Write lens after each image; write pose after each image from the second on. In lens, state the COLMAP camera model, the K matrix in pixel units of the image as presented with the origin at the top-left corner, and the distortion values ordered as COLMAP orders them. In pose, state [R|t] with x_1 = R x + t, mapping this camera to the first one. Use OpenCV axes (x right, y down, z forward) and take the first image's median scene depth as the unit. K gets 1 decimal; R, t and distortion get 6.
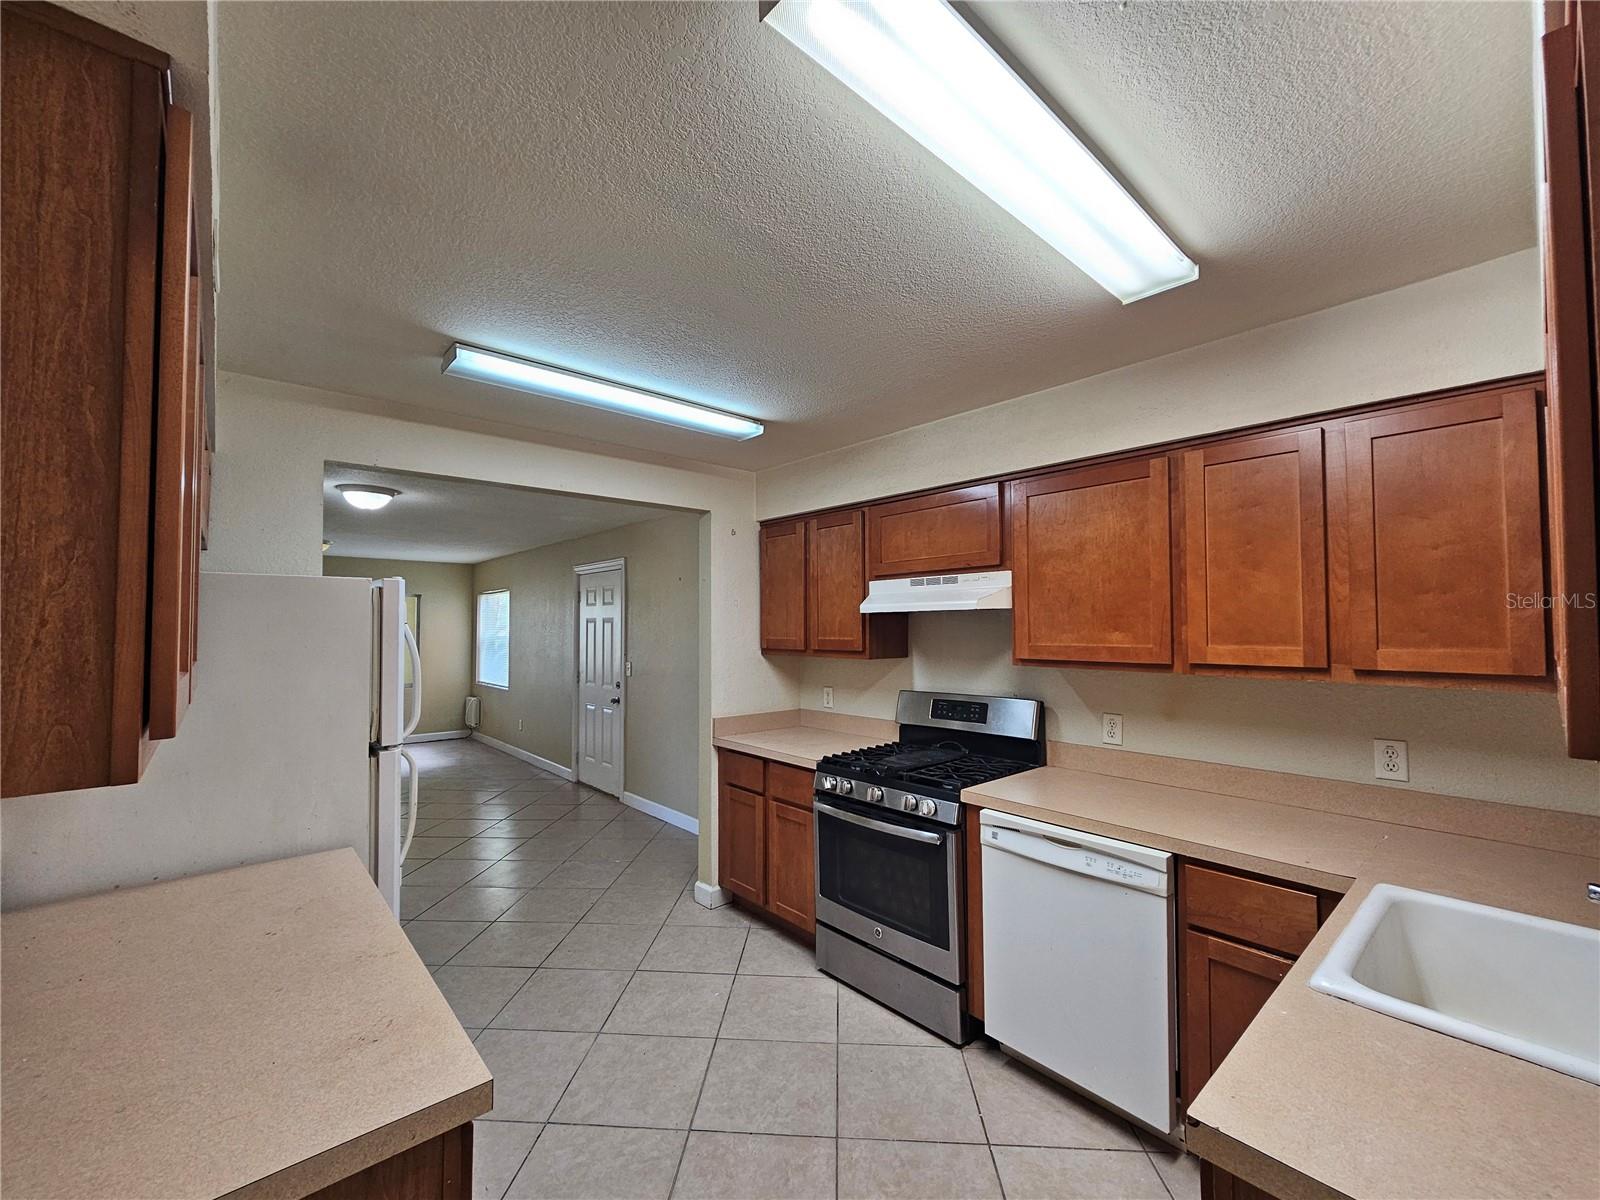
lens RADIAL K [[655.3, 0, 791.4], [0, 655.3, 604.0], [0, 0, 1]] dist [0.000276, 0.000179]
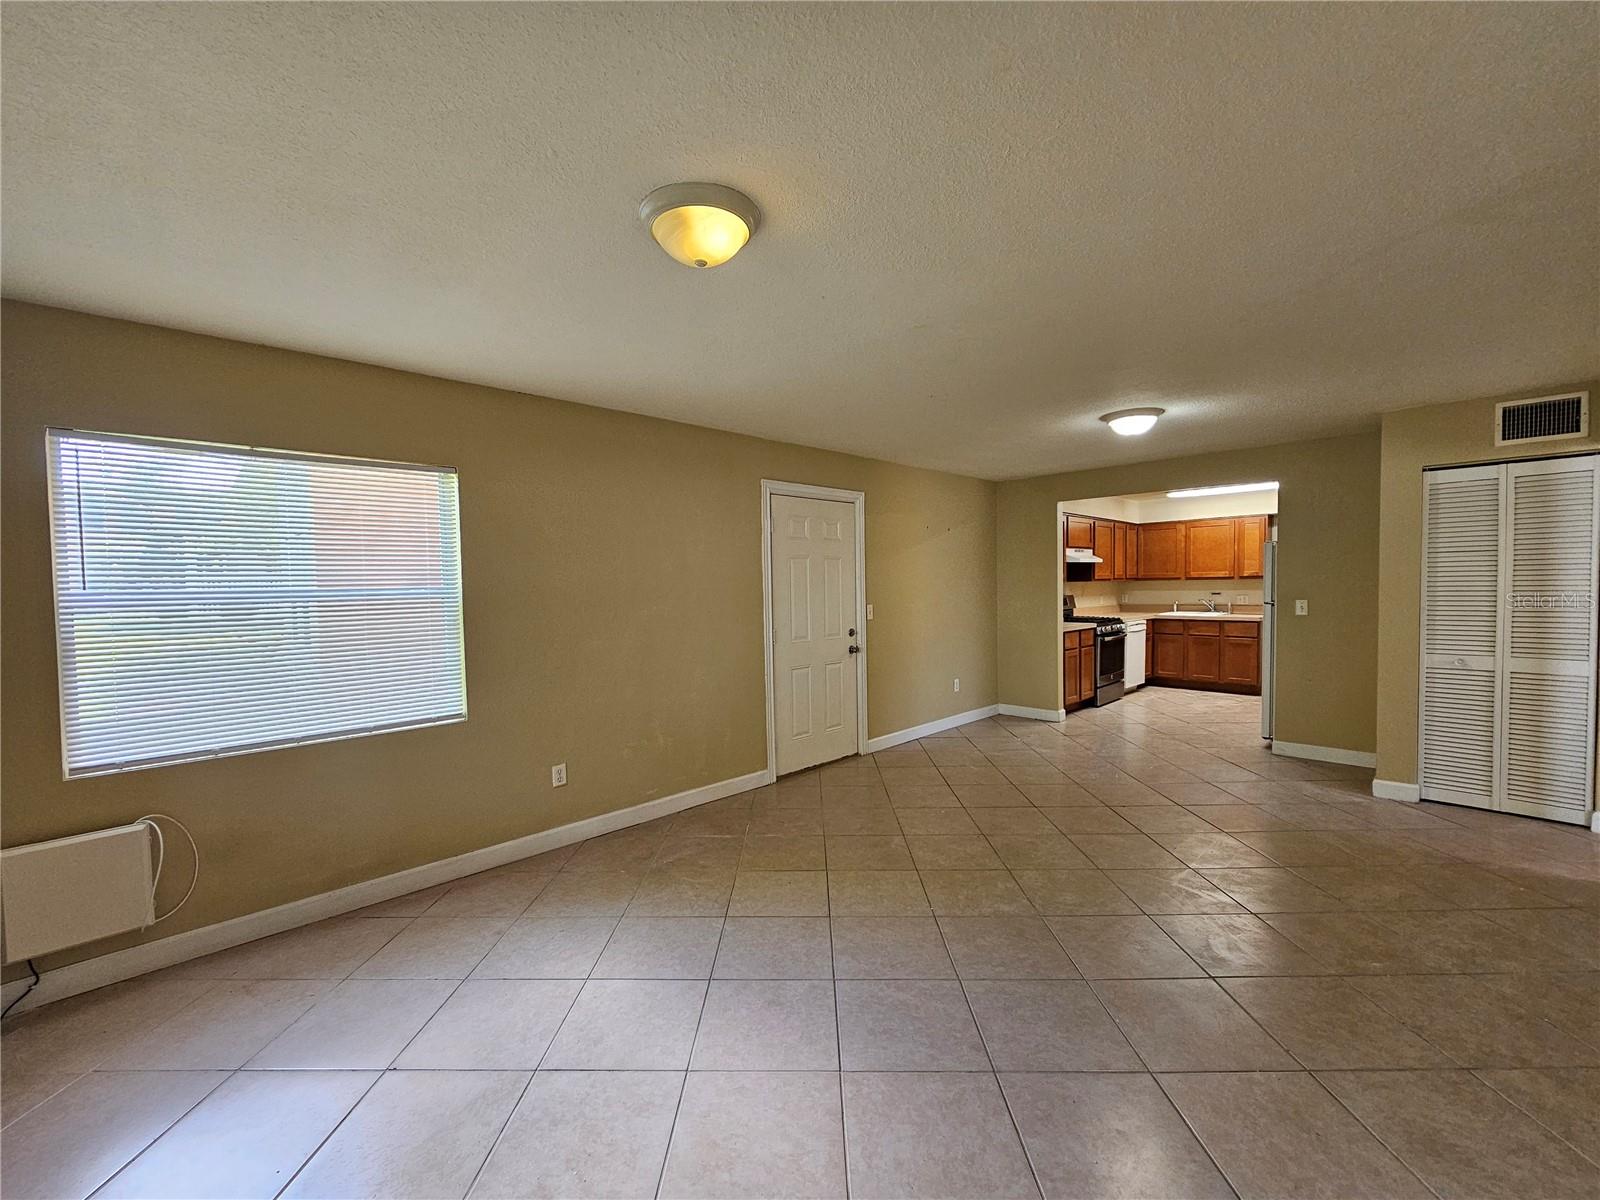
lens RADIAL K [[655.3, 0, 791.4], [0, 655.3, 604.0], [0, 0, 1]] dist [0.000276, 0.000179]
pose [[-0.049181, -0.023592, 0.998511, -0.935977], [-0.014131, 0.999637, 0.022923, 0.052681], [-0.998690, -0.012983, -0.049496, 0.909413]]
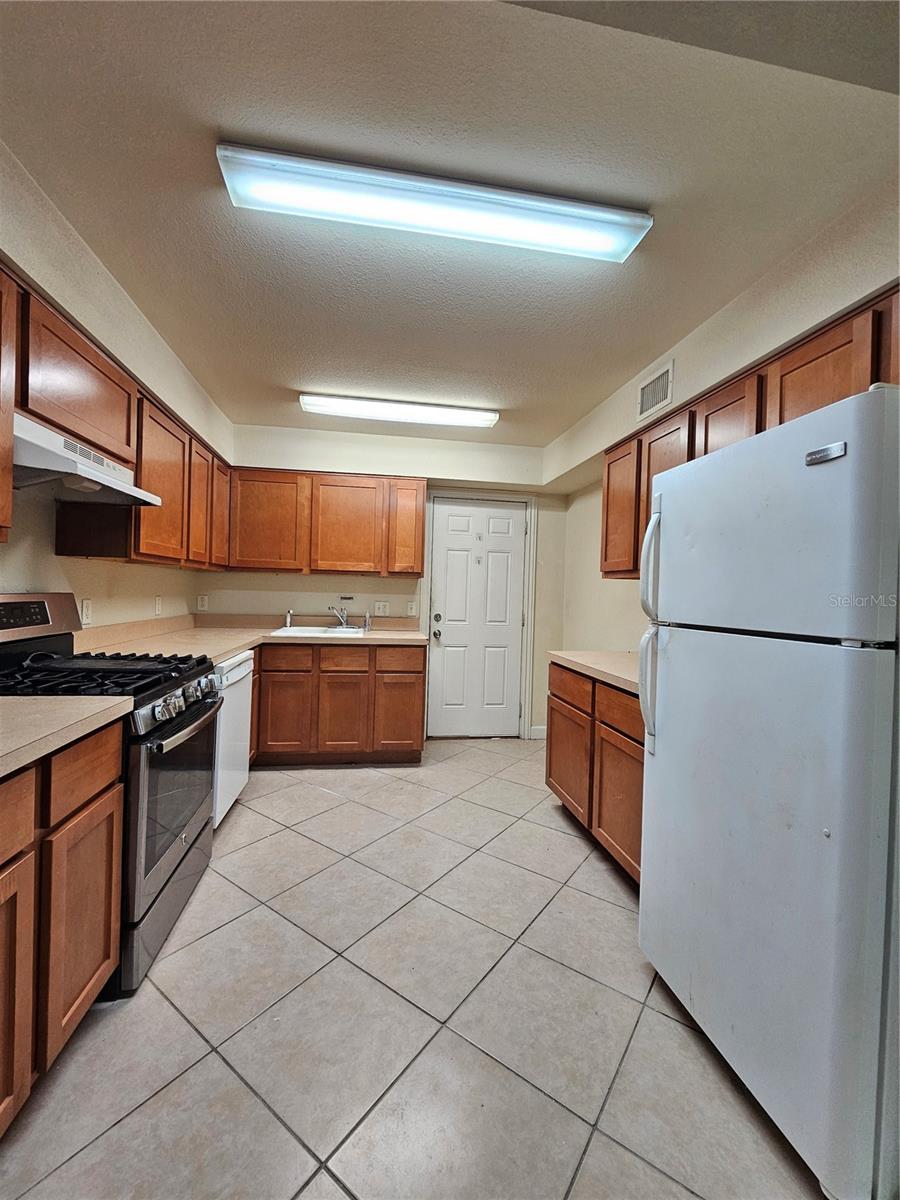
lens RADIAL K [[491.5, 0, 450.0], [0, 491.5, 600.0], [0, 0, 1]] dist [0.000276, 0.000179]
pose [[-0.853703, -0.026254, 0.520099, -0.199705], [-0.039814, 0.999096, -0.014917, 0.055950], [-0.519237, -0.033442, -0.853976, 0.513447]]
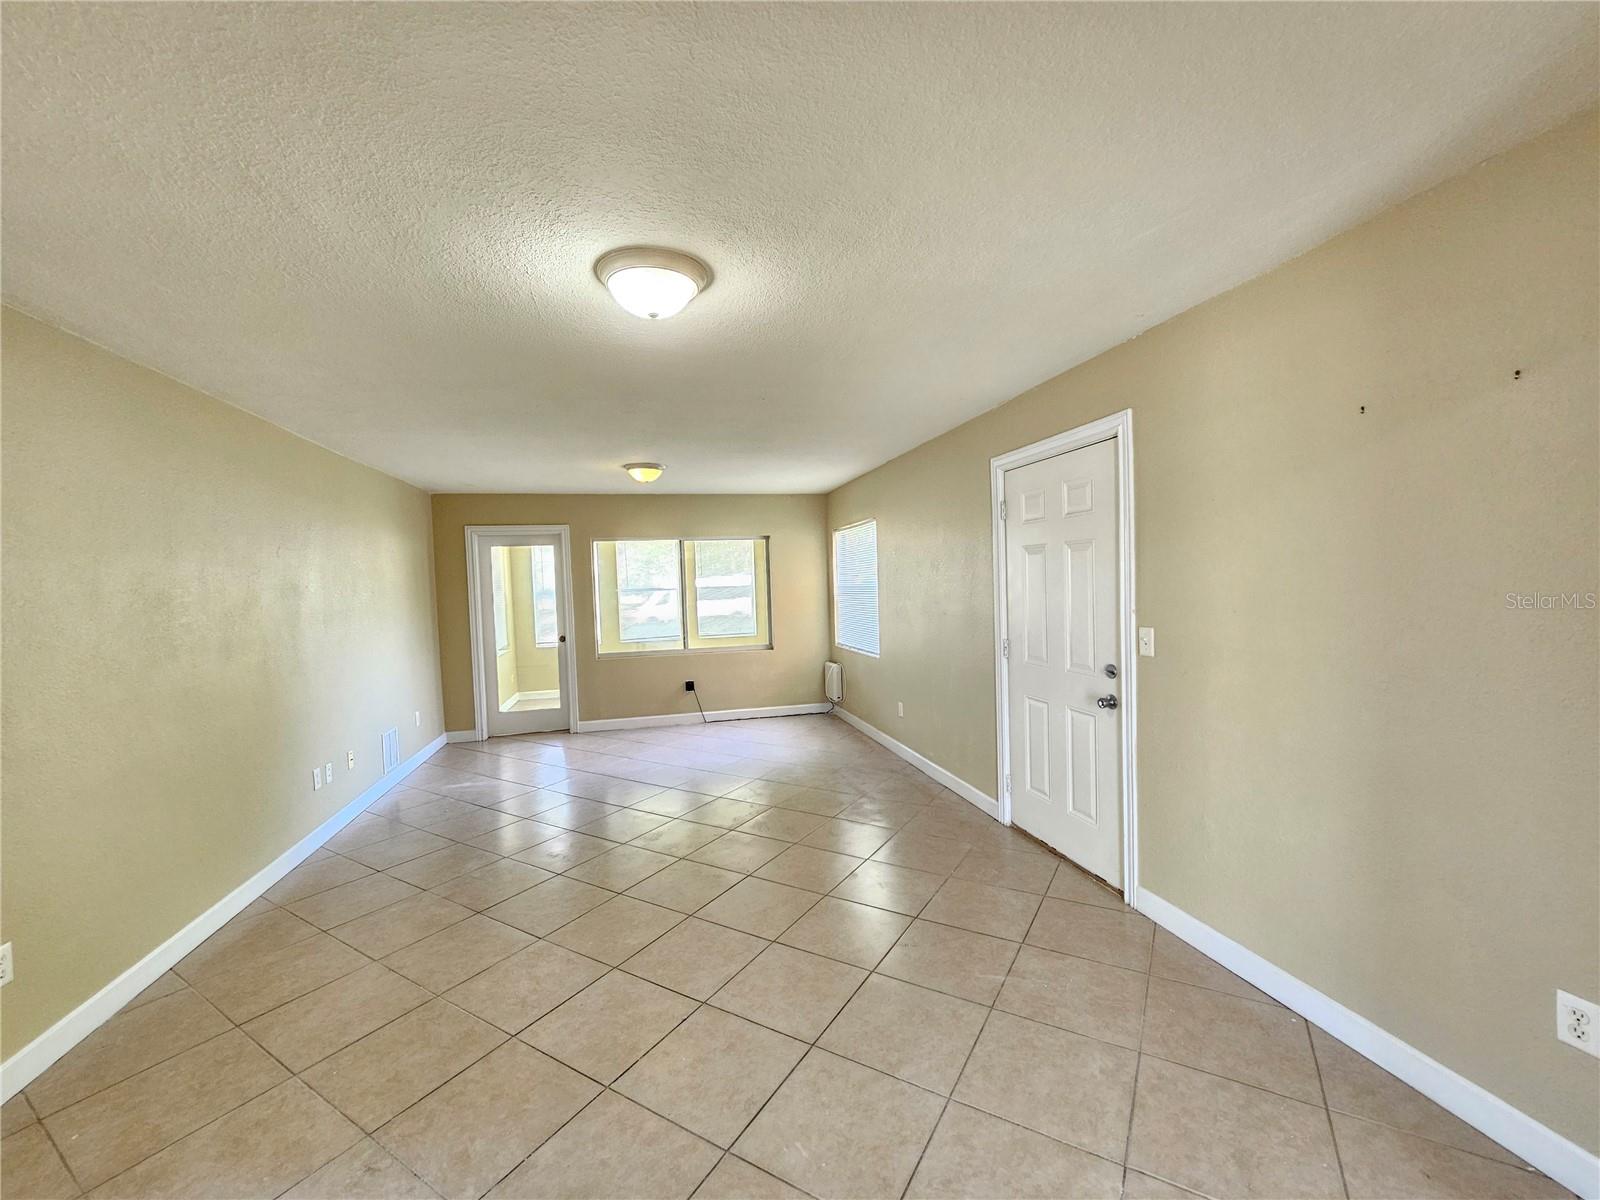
lens RADIAL K [[655.3, 0, 791.4], [0, 655.3, 604.0], [0, 0, 1]] dist [0.000276, 0.000179]
pose [[0.882451, -0.009770, -0.470304, -0.196863], [0.046261, 0.996740, 0.066095, 0.022510], [0.468125, -0.080082, 0.880026, 0.358841]]
